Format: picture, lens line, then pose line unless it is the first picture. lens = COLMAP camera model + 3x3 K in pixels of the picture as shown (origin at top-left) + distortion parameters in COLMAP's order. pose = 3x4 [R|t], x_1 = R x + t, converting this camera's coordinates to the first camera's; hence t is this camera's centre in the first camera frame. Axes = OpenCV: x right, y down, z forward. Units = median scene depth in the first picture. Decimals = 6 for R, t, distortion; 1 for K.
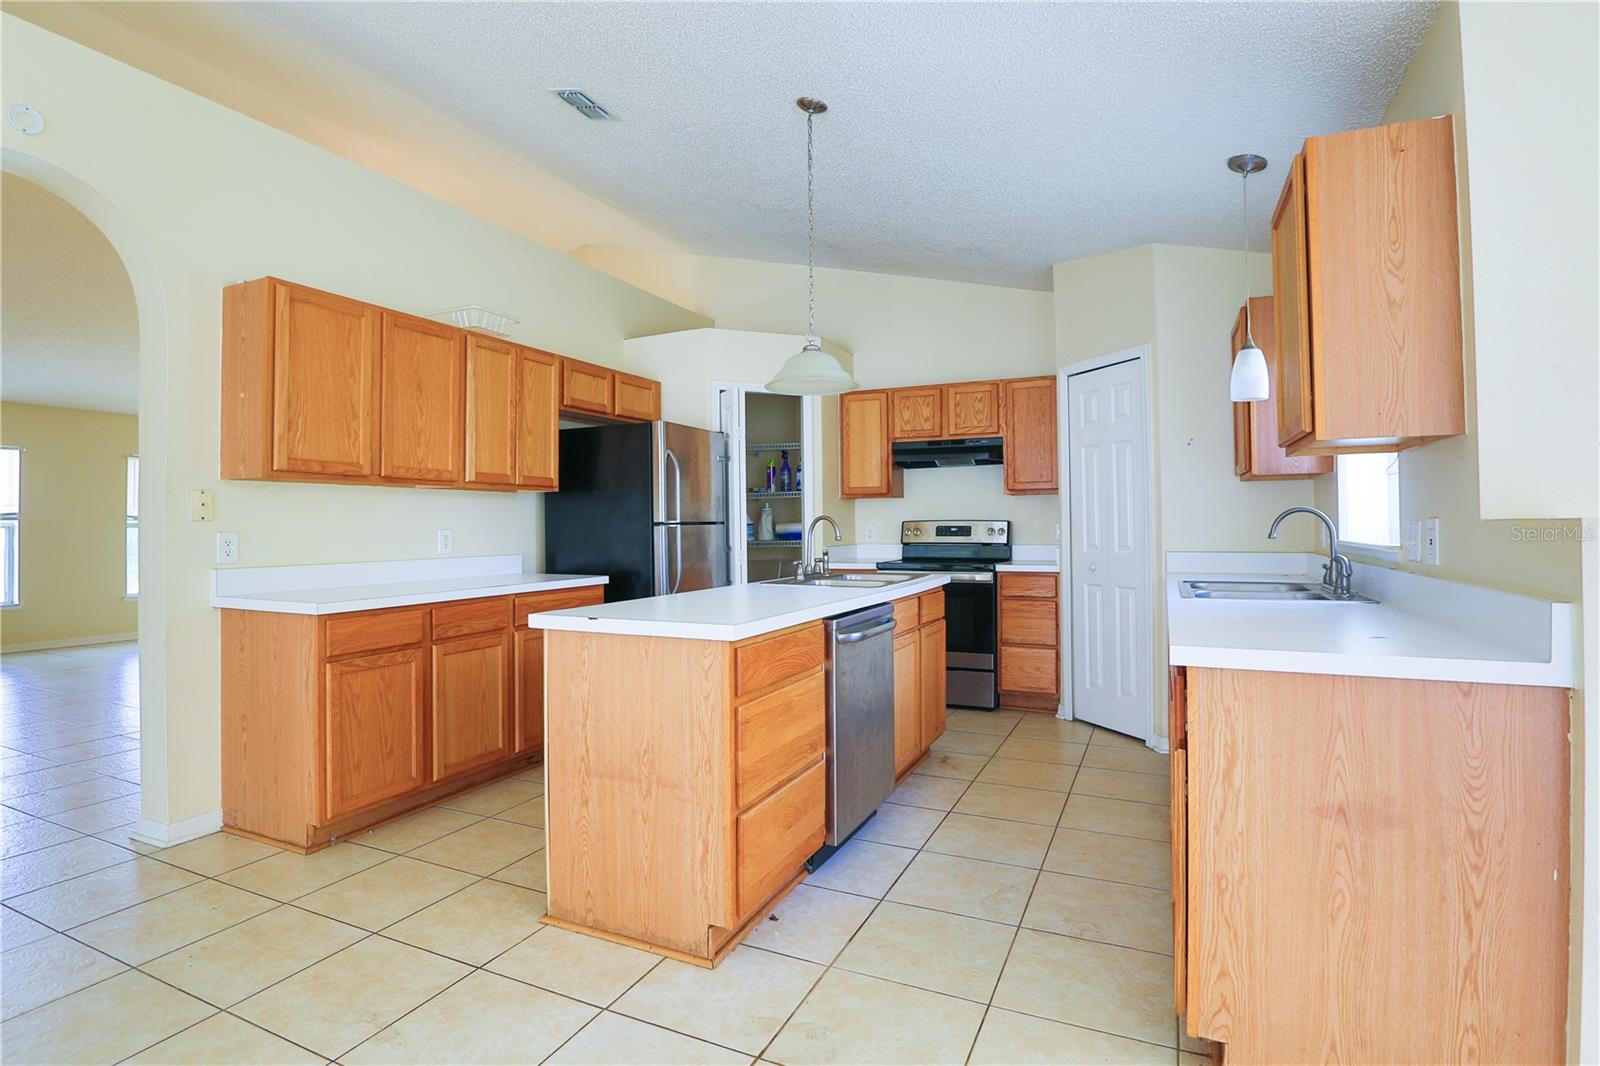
lens RADIAL K [[792.8, 0, 794.7], [0, 792.8, 529.6], [0, 0, 1]] dist [-0.024831, 0.000152]
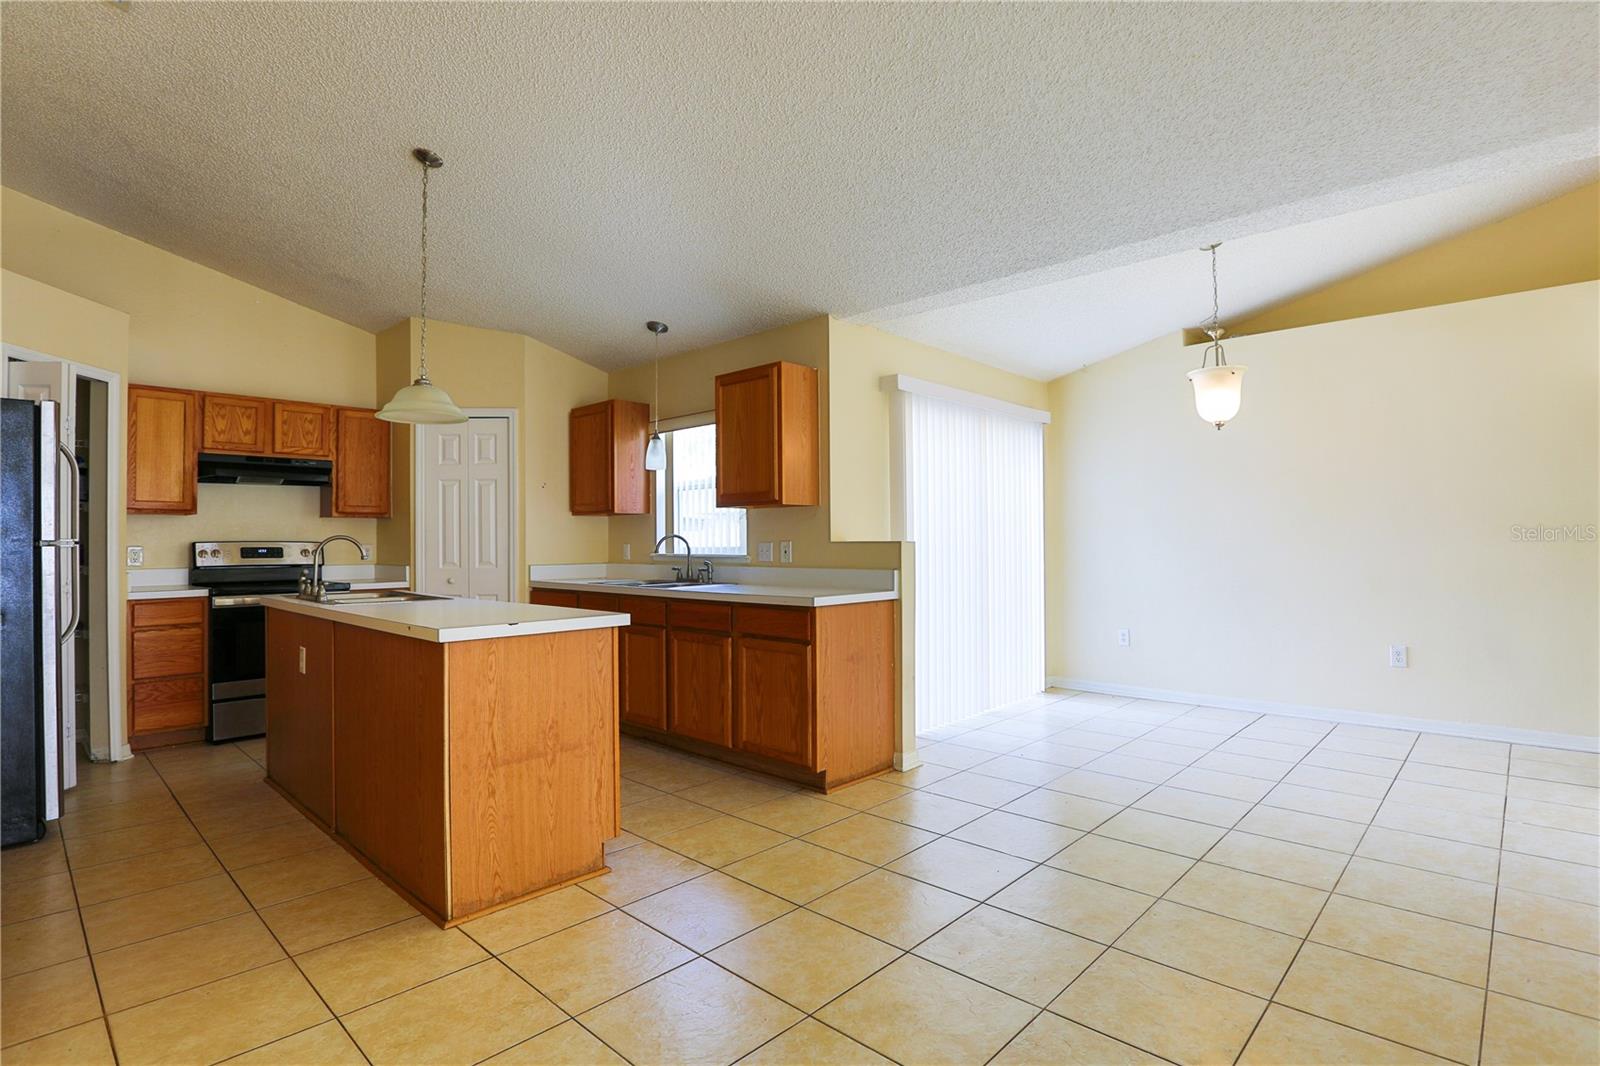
lens RADIAL K [[792.8, 0, 794.7], [0, 792.8, 529.6], [0, 0, 1]] dist [-0.024831, 0.000152]
pose [[0.315733, 0.019176, 0.948654, -0.517343], [0.009142, 0.999688, -0.023251, 0.002105], [-0.948804, 0.016013, 0.315460, 0.104583]]
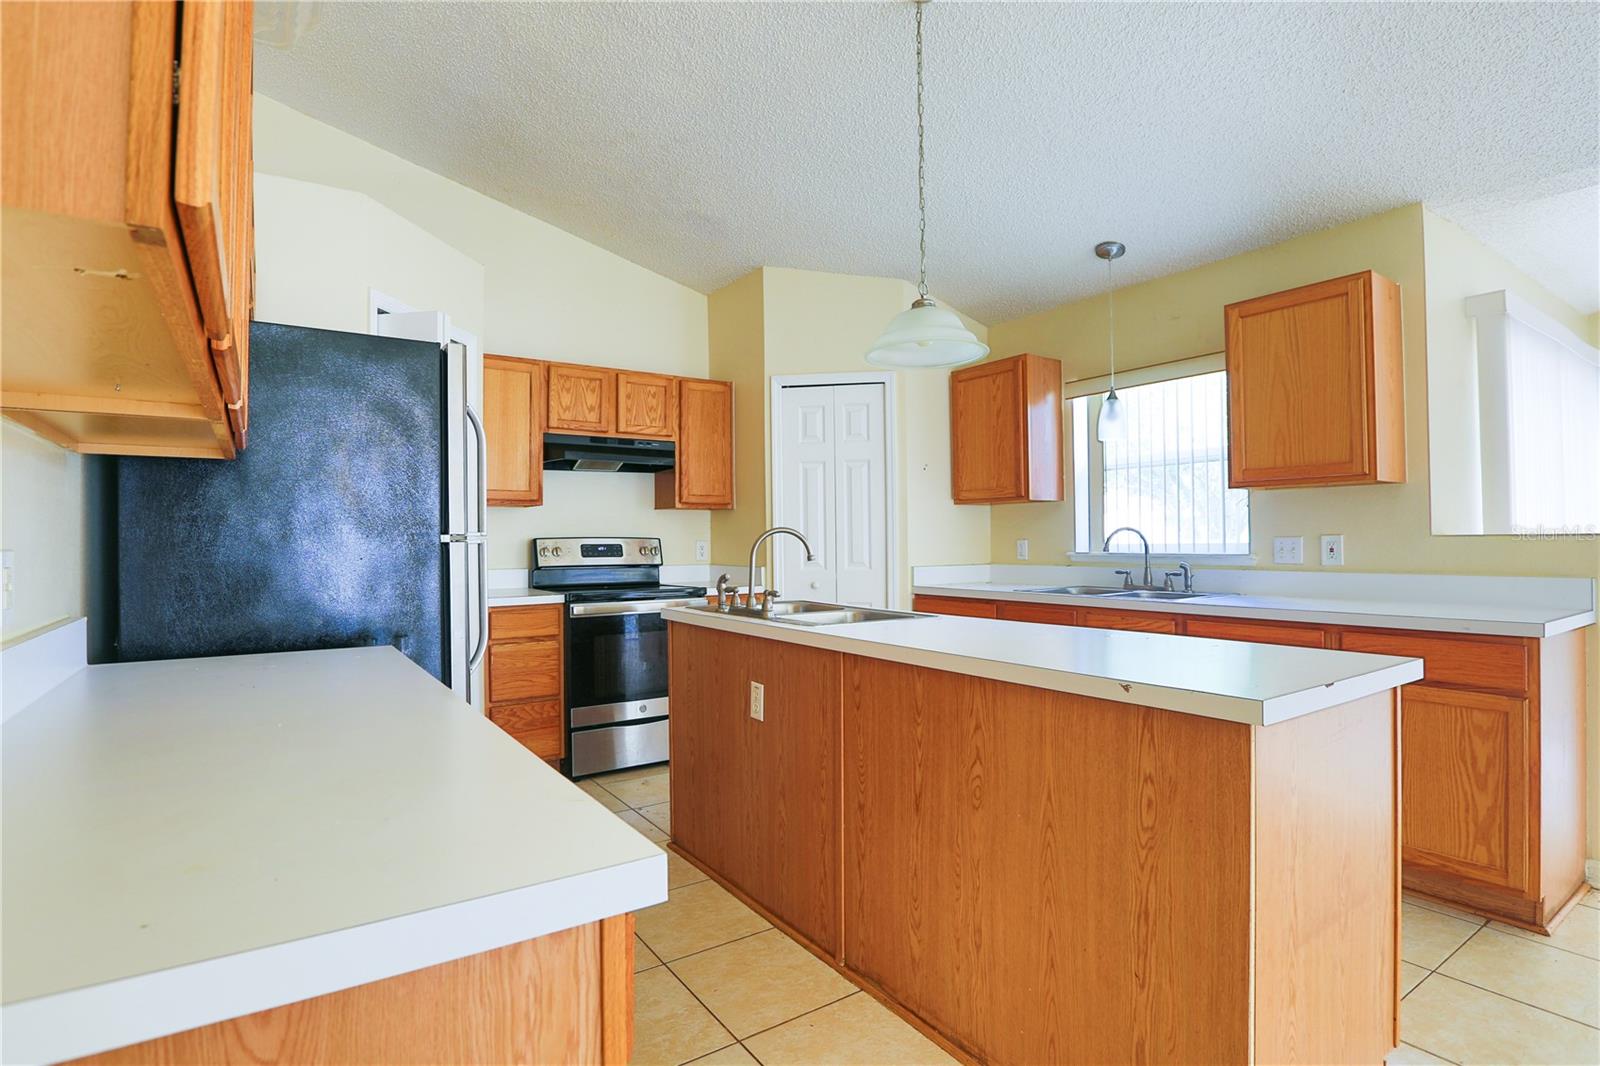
lens RADIAL K [[795.9, 0, 800.0], [0, 795.9, 533.0], [0, 0, 1]] dist [-0.035178, 0.000143]
pose [[0.505723, 0.011558, 0.862618, -0.421145], [0.008590, 0.999793, -0.018432, 0.000636], [-0.862653, 0.016732, 0.505519, 0.438984]]
